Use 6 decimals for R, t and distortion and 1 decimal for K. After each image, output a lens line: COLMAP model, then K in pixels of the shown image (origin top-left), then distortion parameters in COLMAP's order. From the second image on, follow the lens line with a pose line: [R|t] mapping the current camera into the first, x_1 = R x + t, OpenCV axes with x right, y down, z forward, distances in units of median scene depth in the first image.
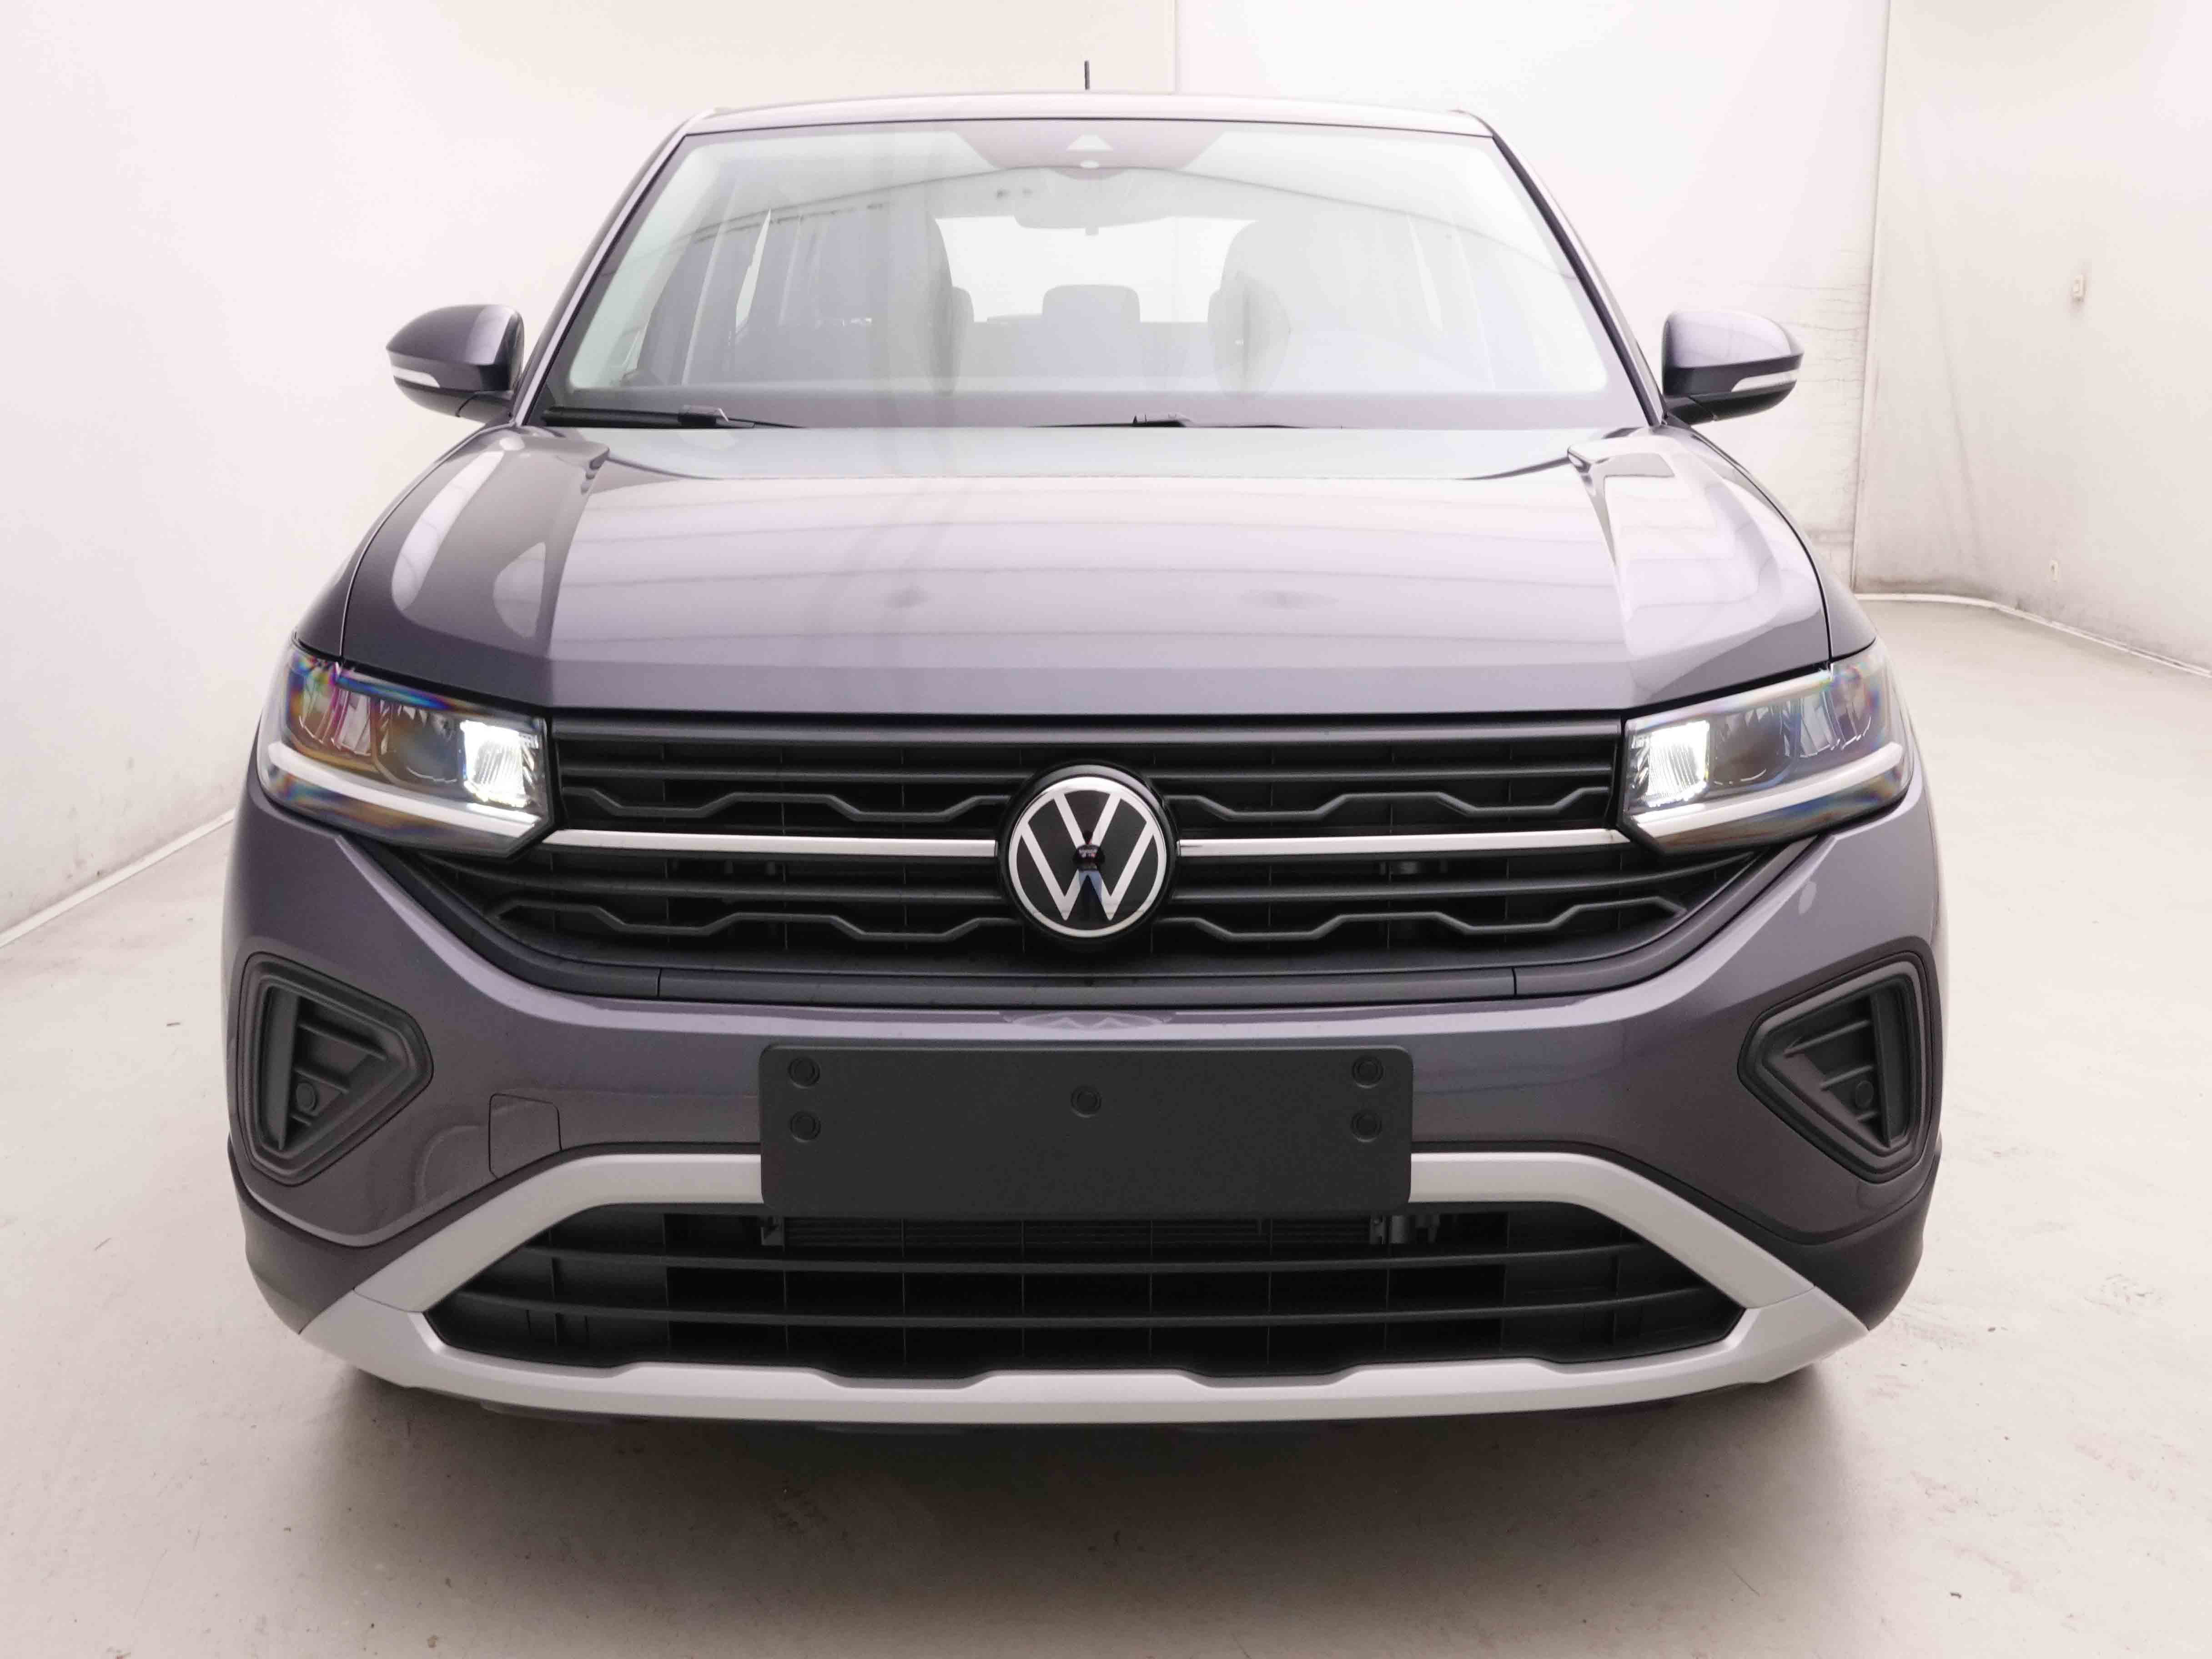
lens RADIAL K [[2455.7, 0, 1106.0], [0, 2455.7, 834.3], [0, 0, 1]] dist [-0.014612, 0.000000]
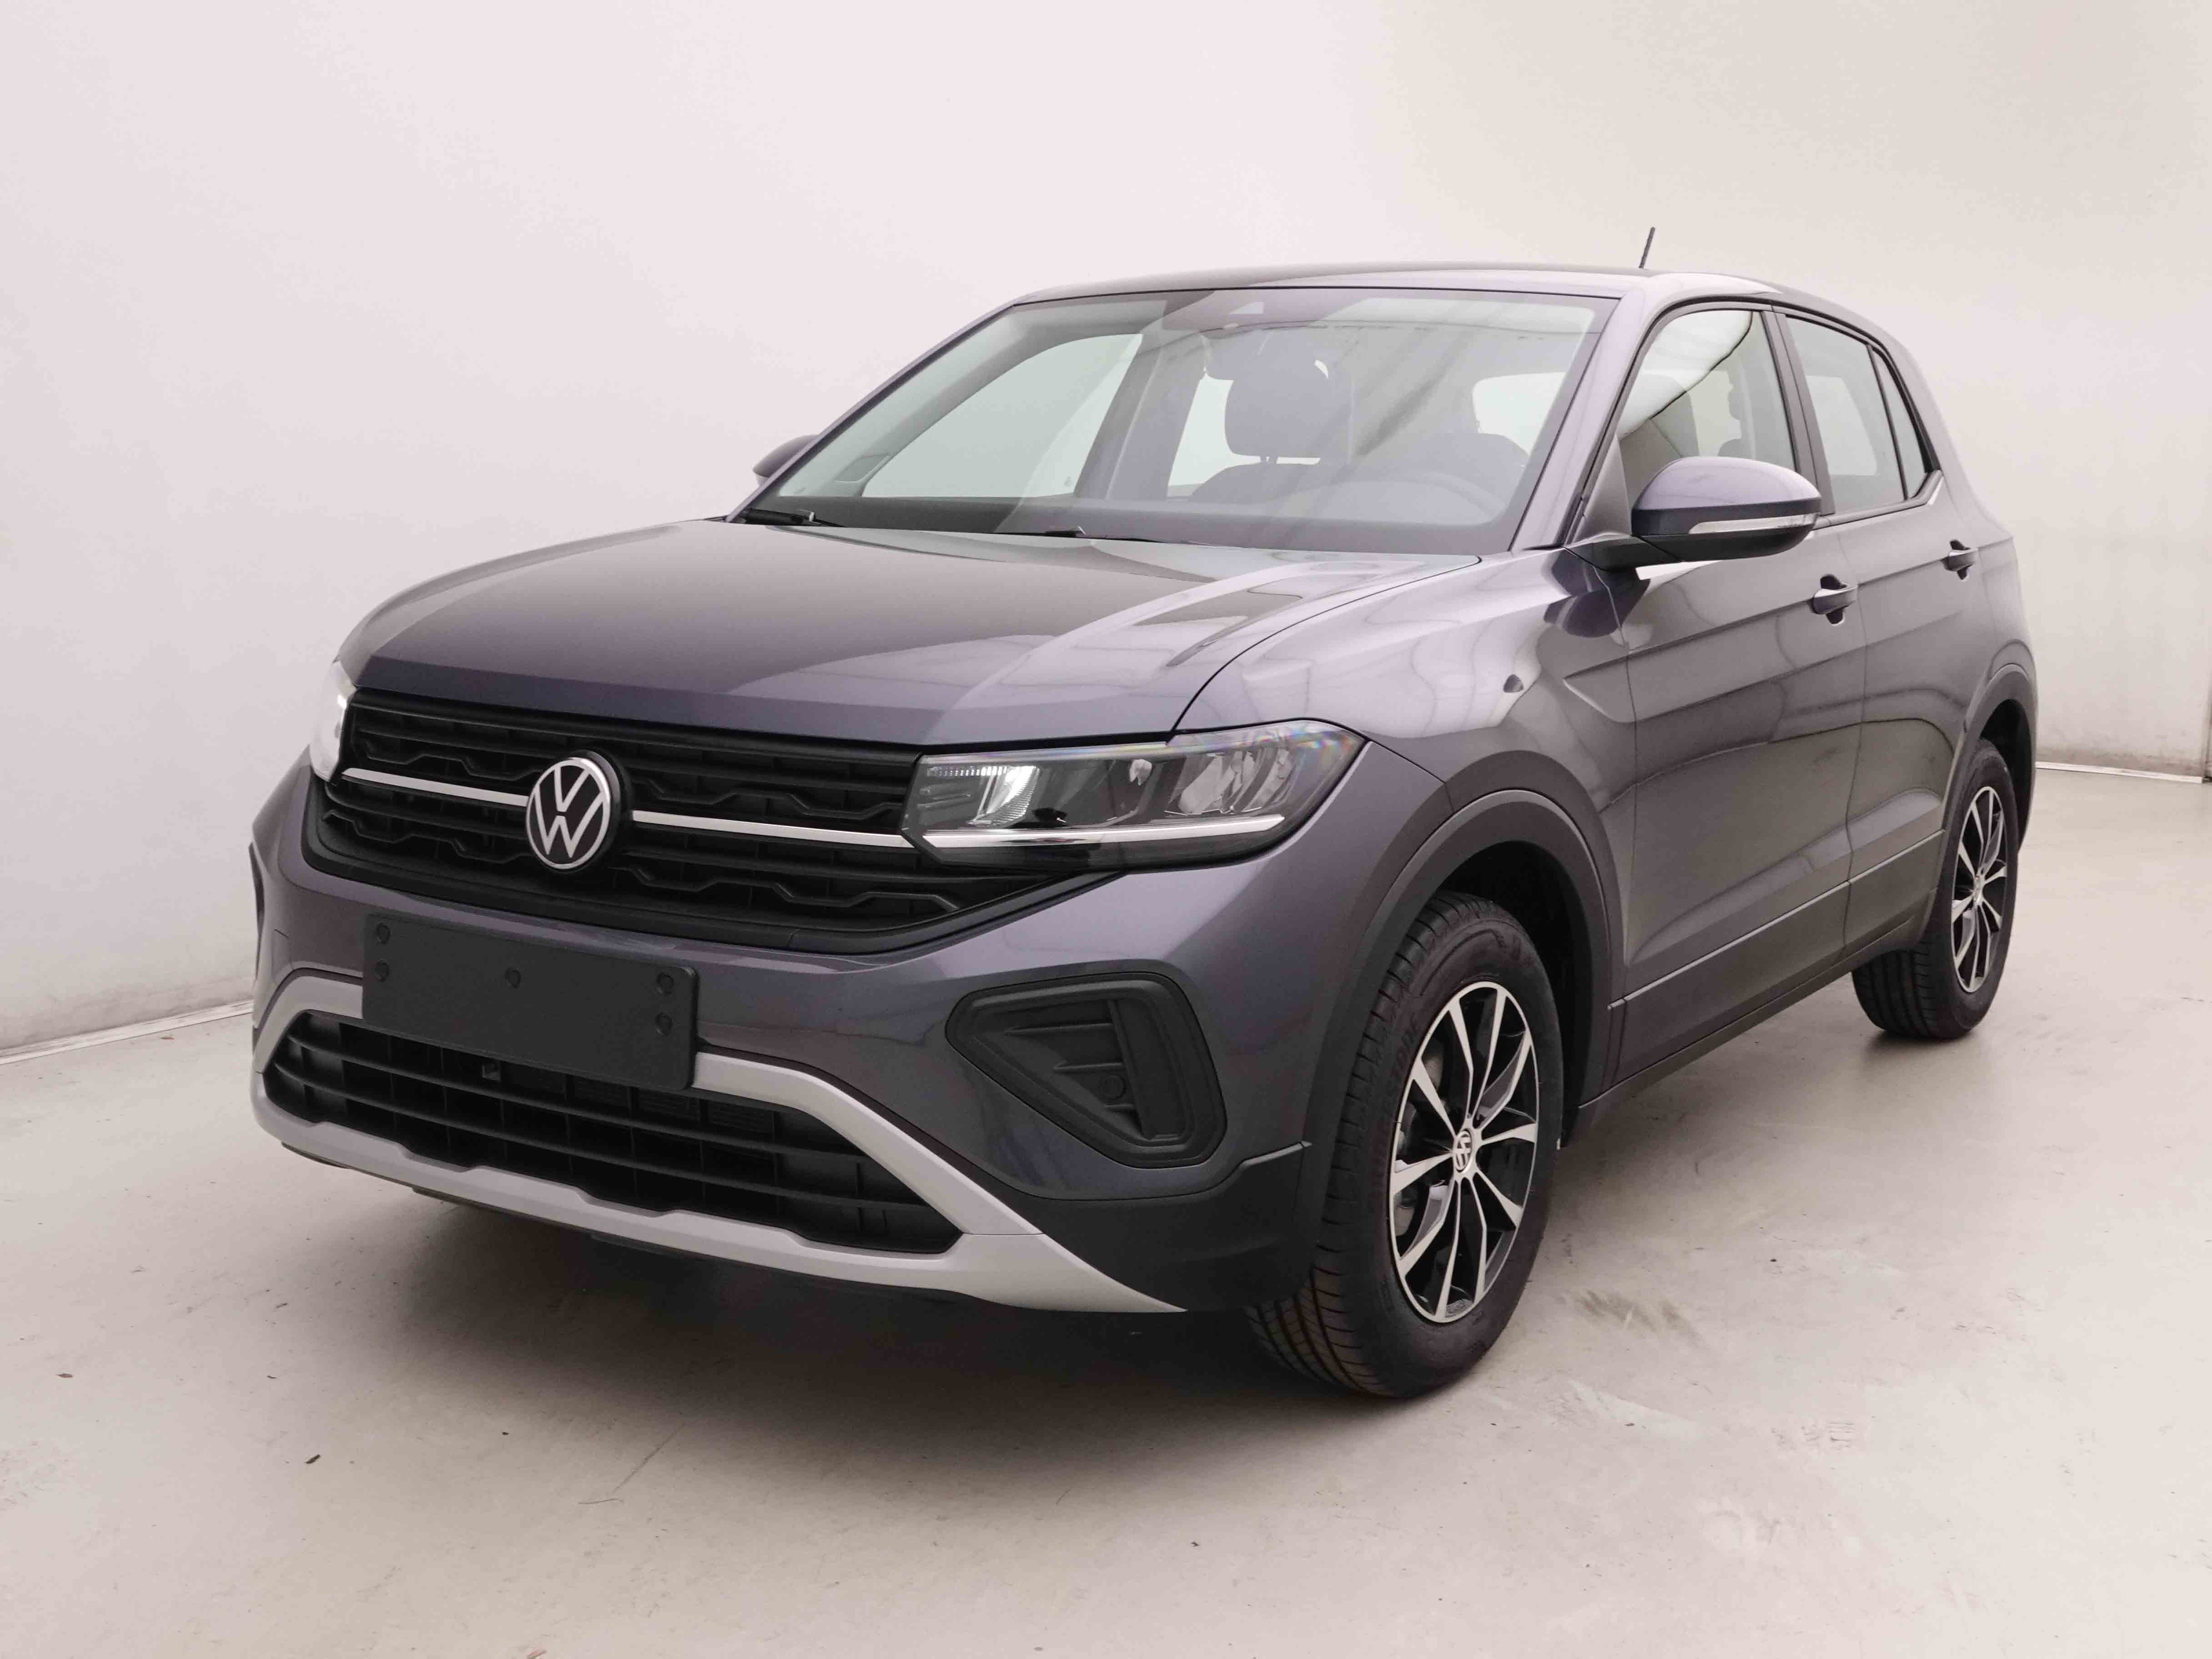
lens RADIAL K [[2246.3, 0, 1107.0], [0, 2246.3, 824.0], [0, 0, 1]] dist [0.064436, 0.000000]
pose [[0.858361, 0.103352, -0.502528, 0.895597], [-0.131183, 0.991152, -0.020227, 0.001310], [0.495991, 0.083285, 0.864325, 0.033939]]
